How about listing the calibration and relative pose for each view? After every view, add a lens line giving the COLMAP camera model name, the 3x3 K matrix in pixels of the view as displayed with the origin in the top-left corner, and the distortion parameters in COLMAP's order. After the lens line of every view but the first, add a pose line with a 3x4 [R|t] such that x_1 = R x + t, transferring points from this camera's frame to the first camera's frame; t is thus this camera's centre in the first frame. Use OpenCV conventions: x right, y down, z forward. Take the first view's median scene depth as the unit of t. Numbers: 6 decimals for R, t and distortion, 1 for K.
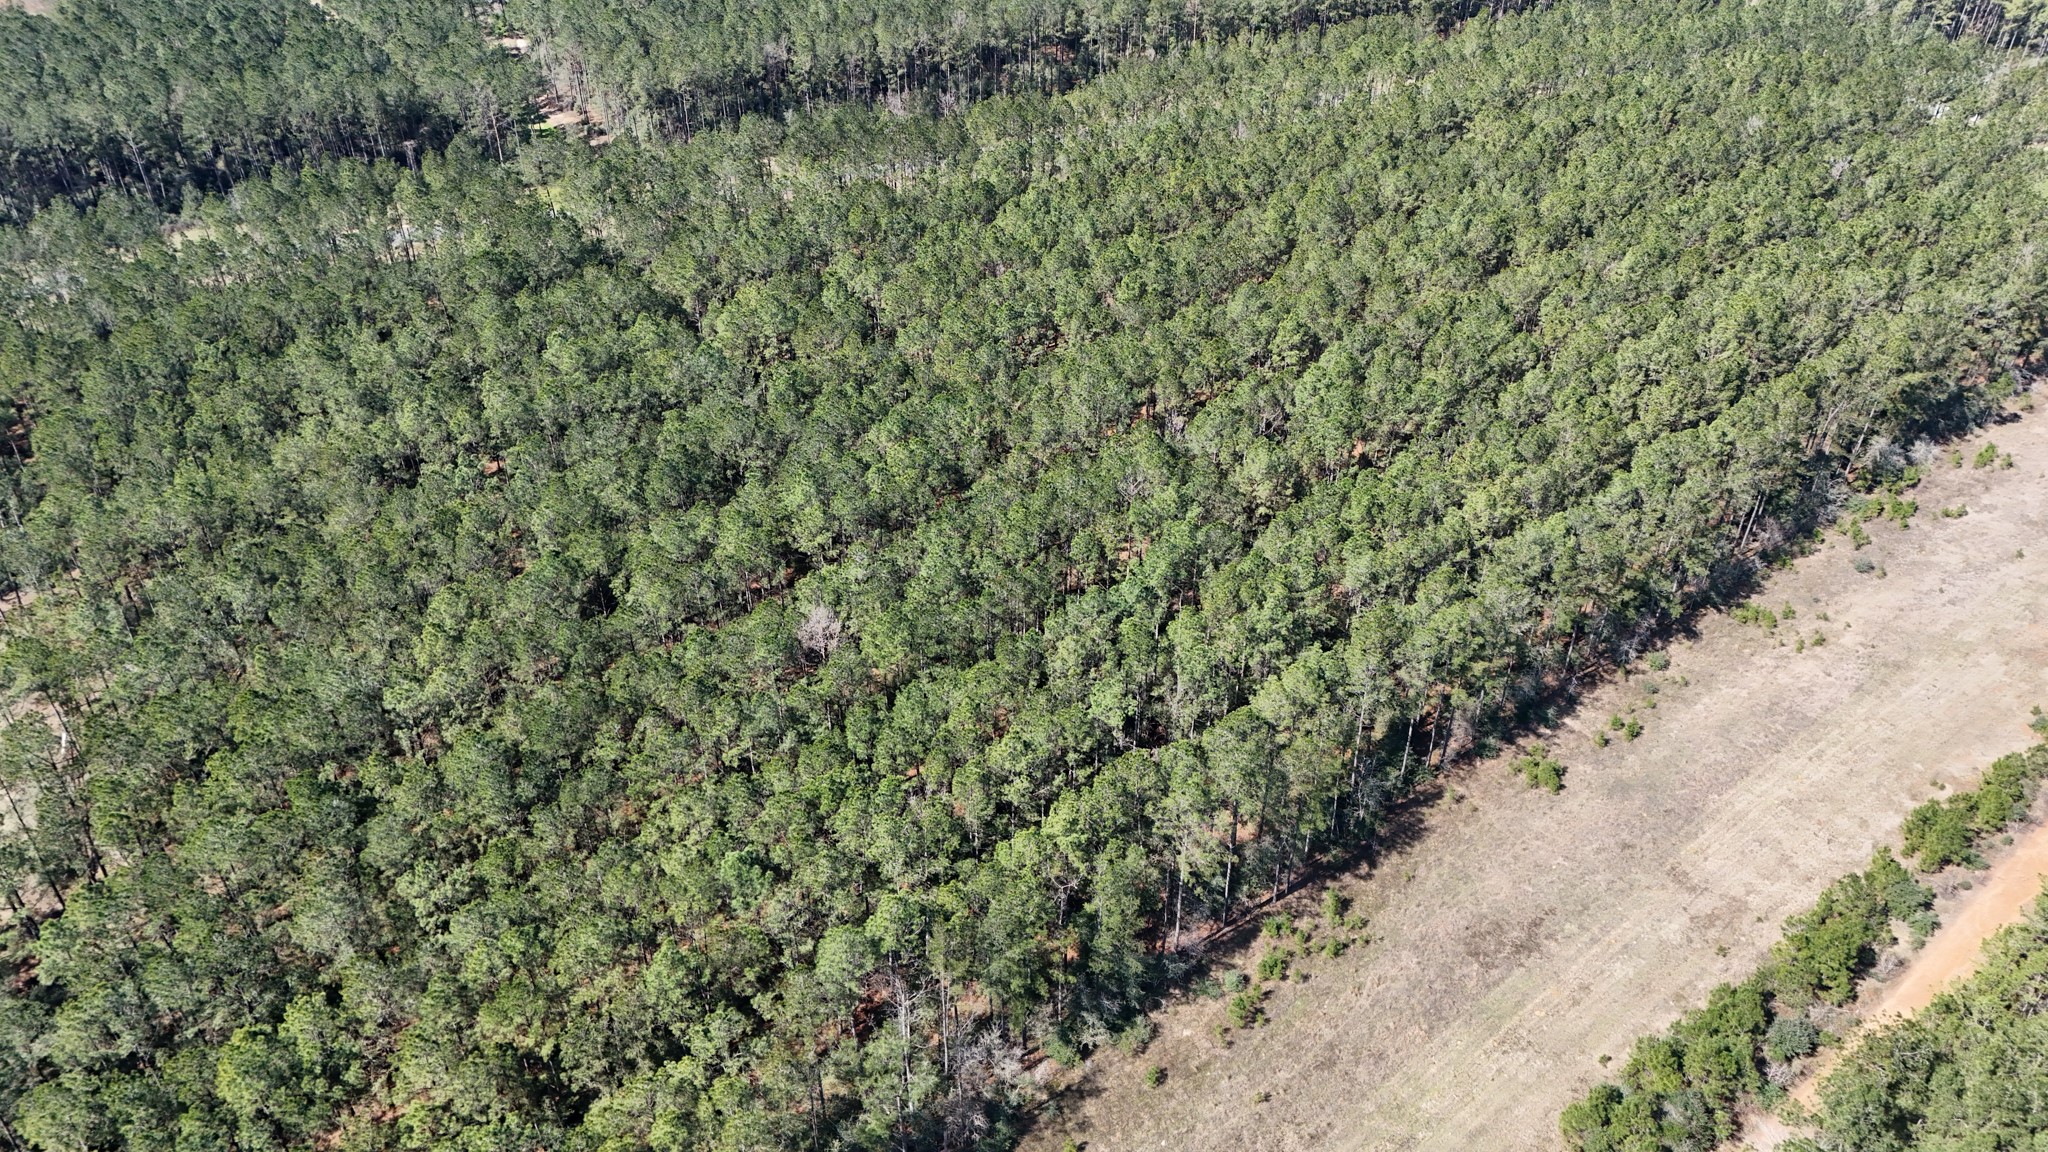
lens RADIAL K [[1502.5, 0, 1024.0], [0, 1502.5, 576.0], [0, 0, 1]] dist [0.059478, -0.036625]
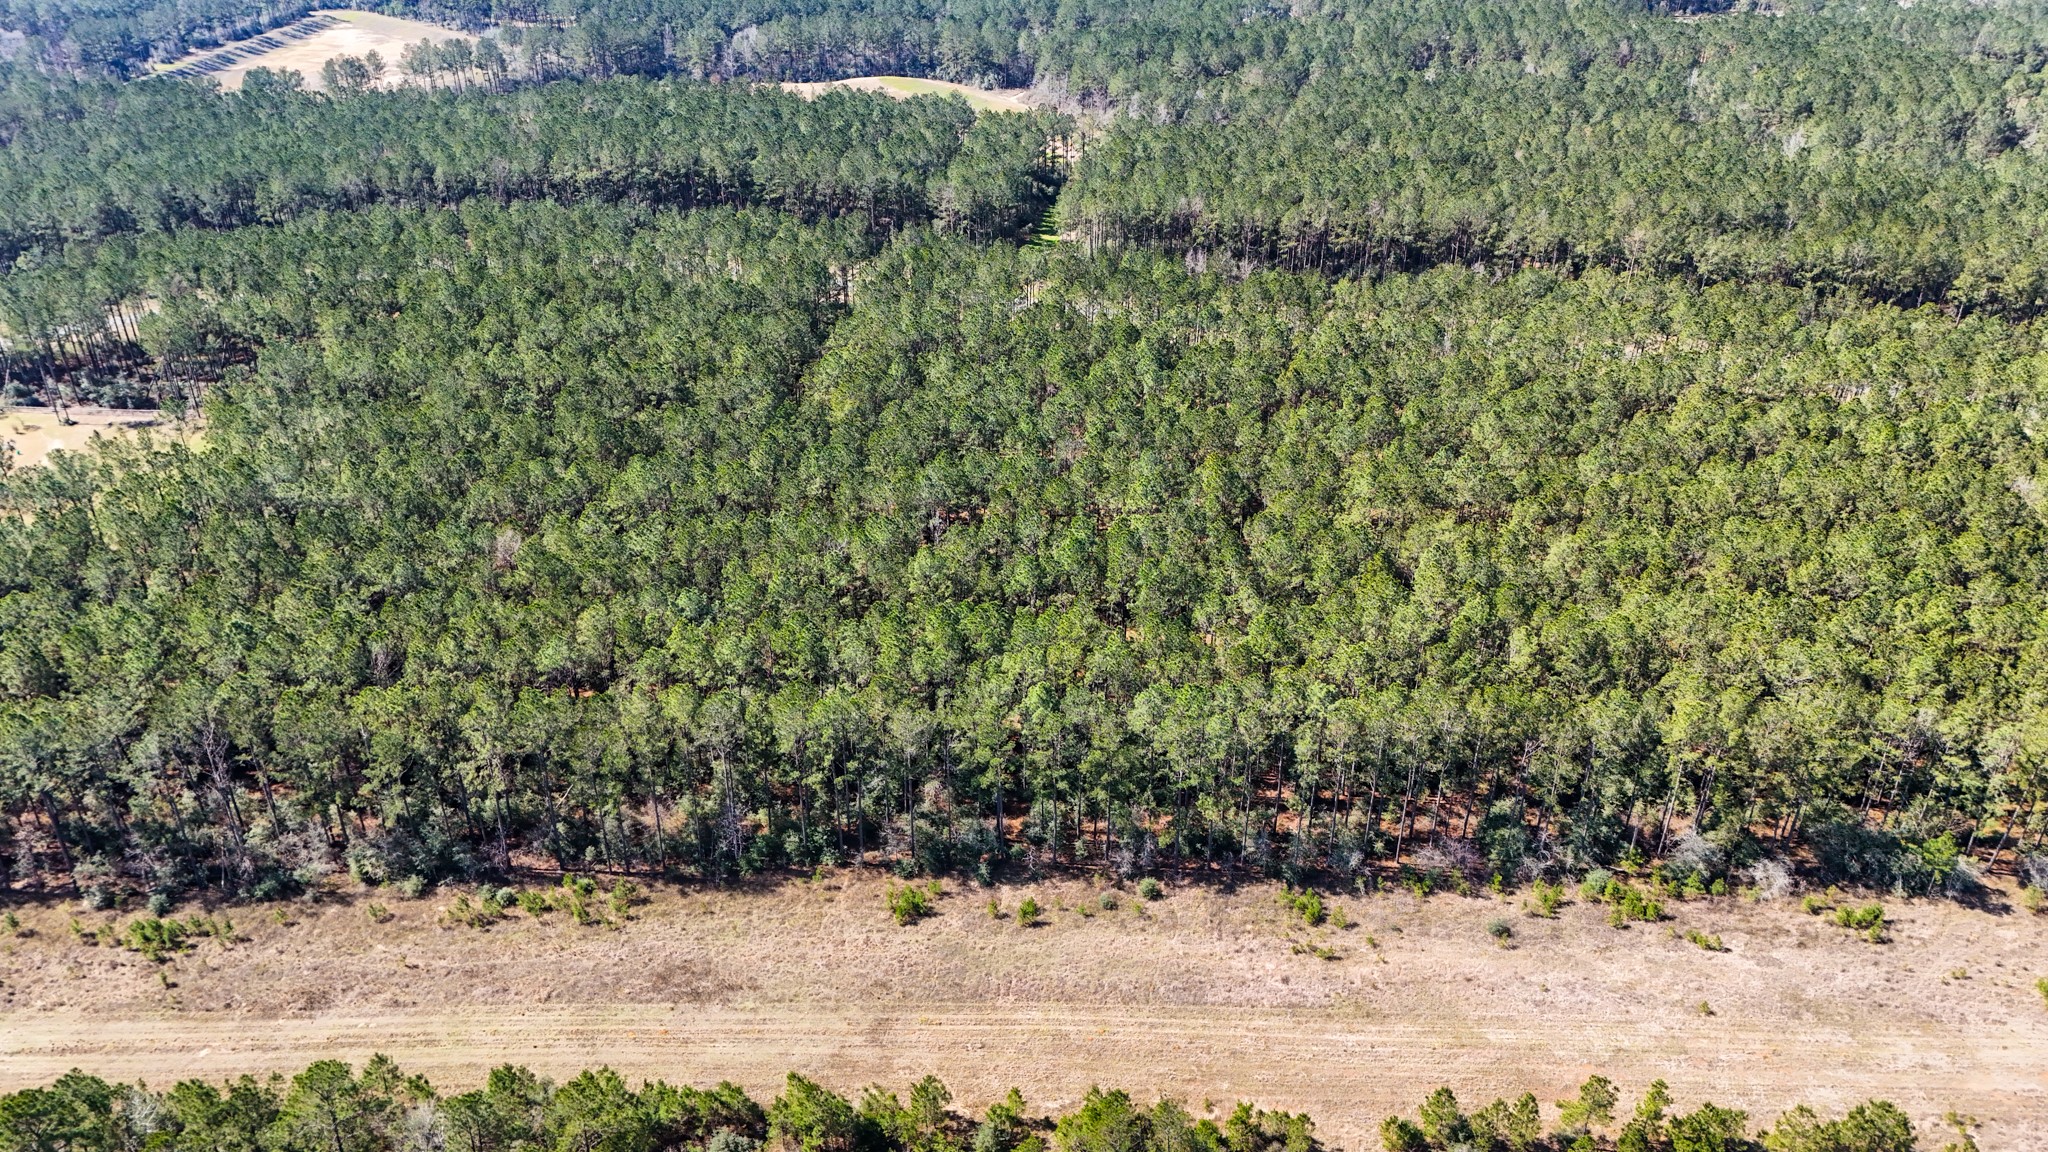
lens RADIAL K [[1502.5, 0, 1024.0], [0, 1502.5, 576.0], [0, 0, 1]] dist [0.059478, -0.036625]
pose [[0.760009, 0.313838, -0.569115, 0.871542], [-0.376757, 0.926281, 0.007668, -0.107438], [0.529566, 0.208590, 0.822223, 0.150772]]
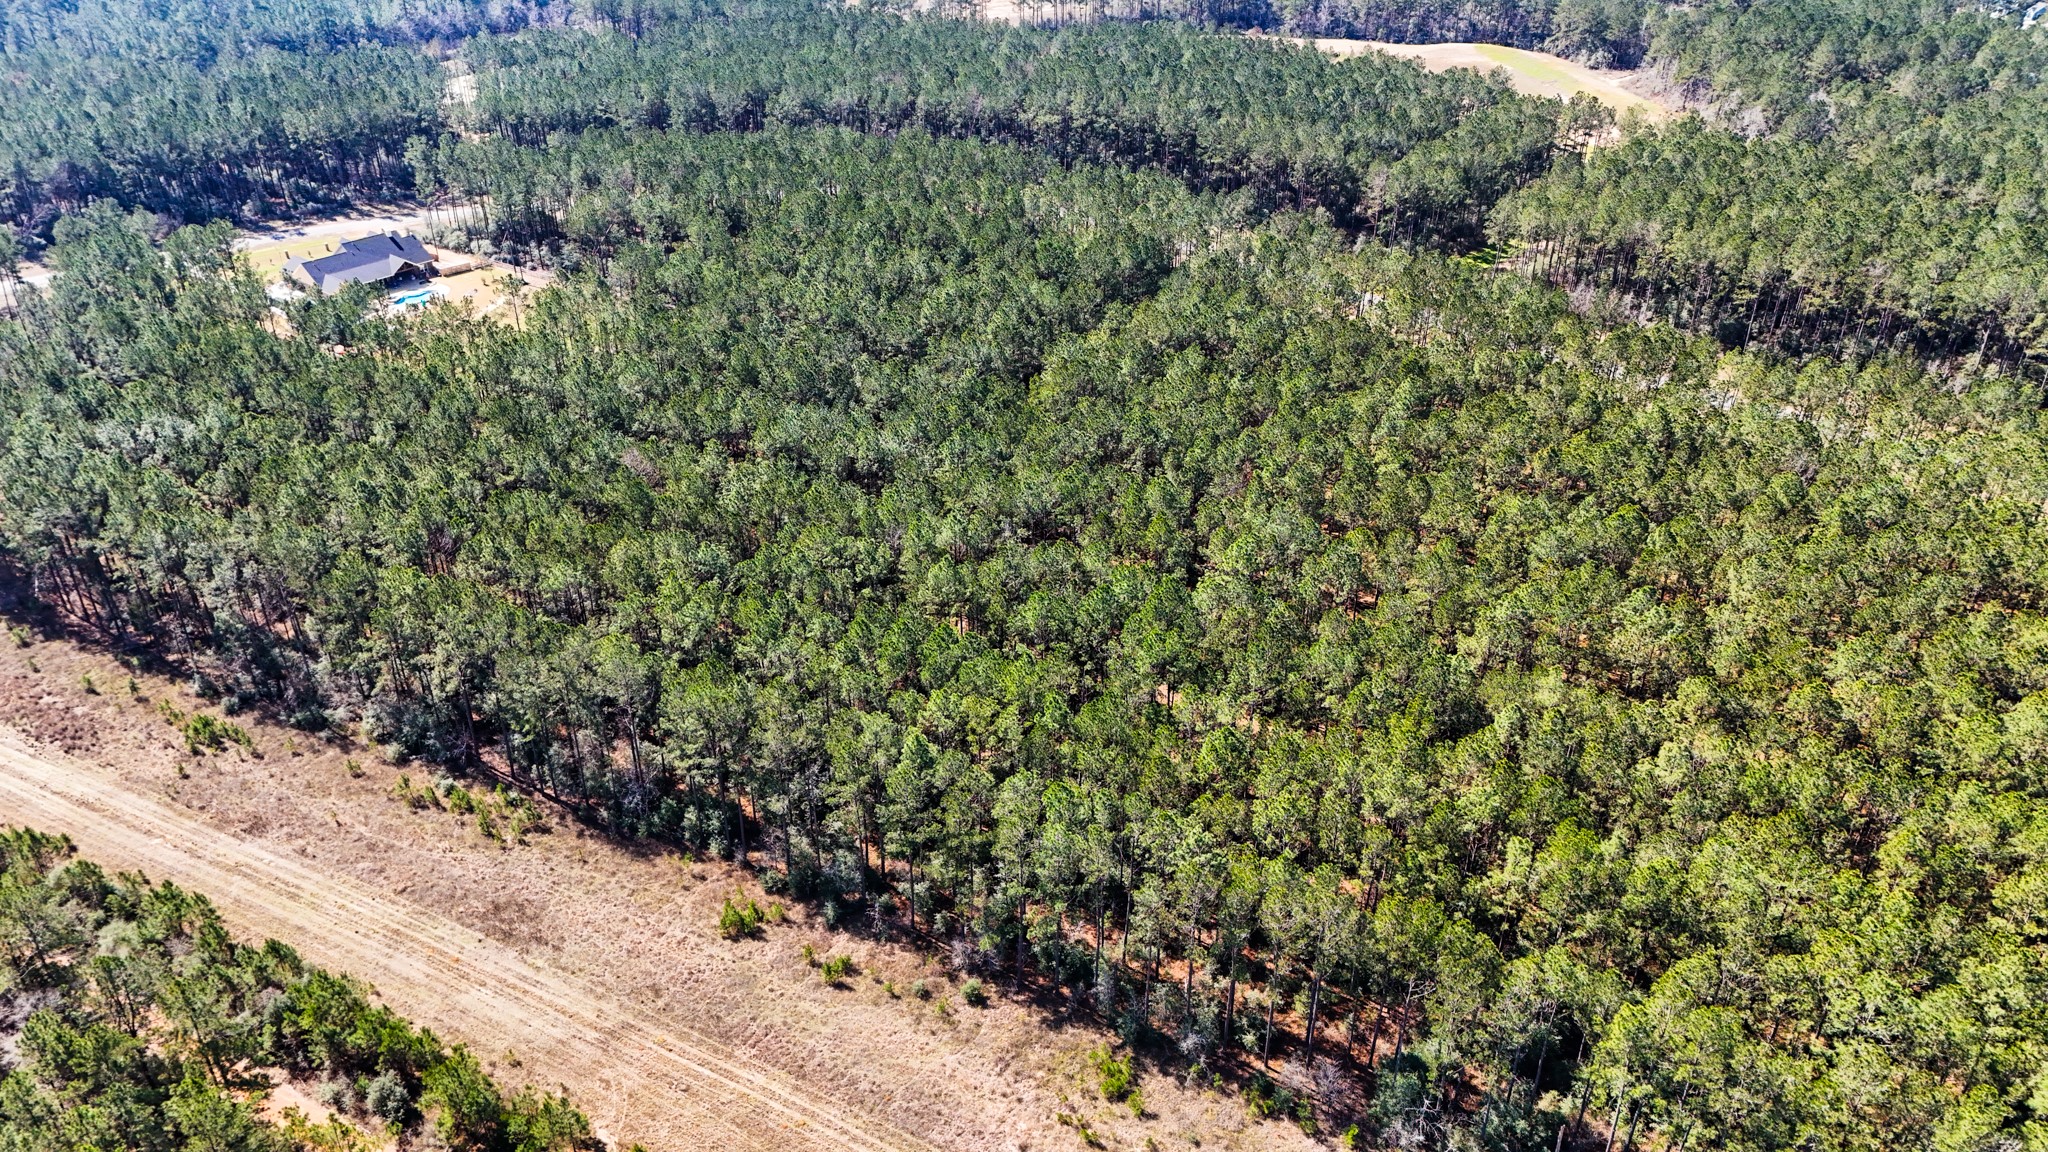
lens RADIAL K [[1502.5, 0, 1024.0], [0, 1502.5, 576.0], [0, 0, 1]] dist [0.059478, -0.036625]
pose [[0.365938, 0.473712, -0.801053, 1.037281], [-0.536237, 0.810830, 0.234530, -0.358642], [0.760618, 0.343730, 0.550736, 0.503238]]
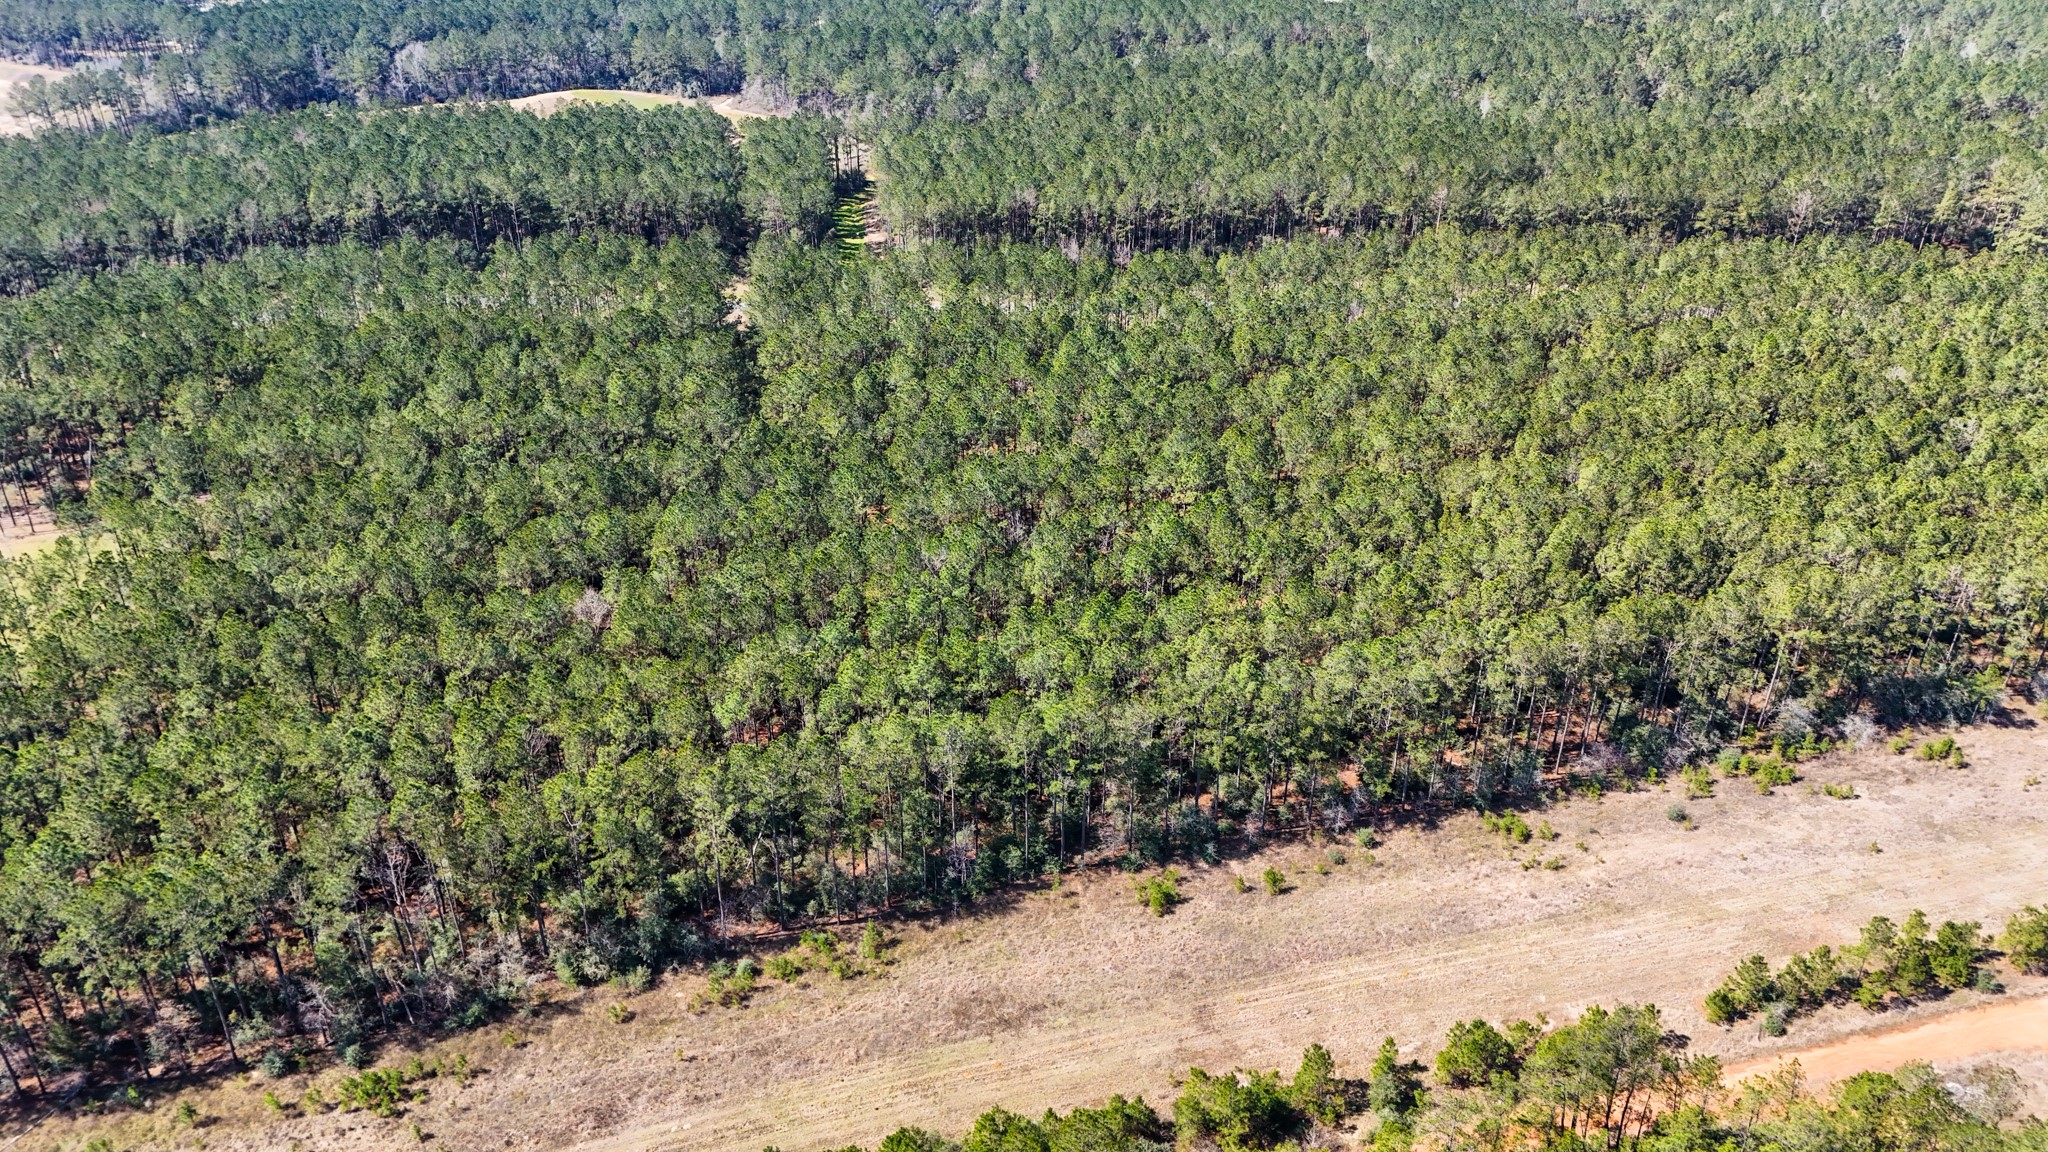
lens RADIAL K [[1502.5, 0, 1024.0], [0, 1502.5, 576.0], [0, 0, 1]] dist [0.059478, -0.036625]
pose [[0.913865, 0.196544, -0.355276, 0.554189], [-0.235881, 0.969217, -0.070562, 0.013586], [0.330471, 0.148287, 0.932094, -0.015601]]
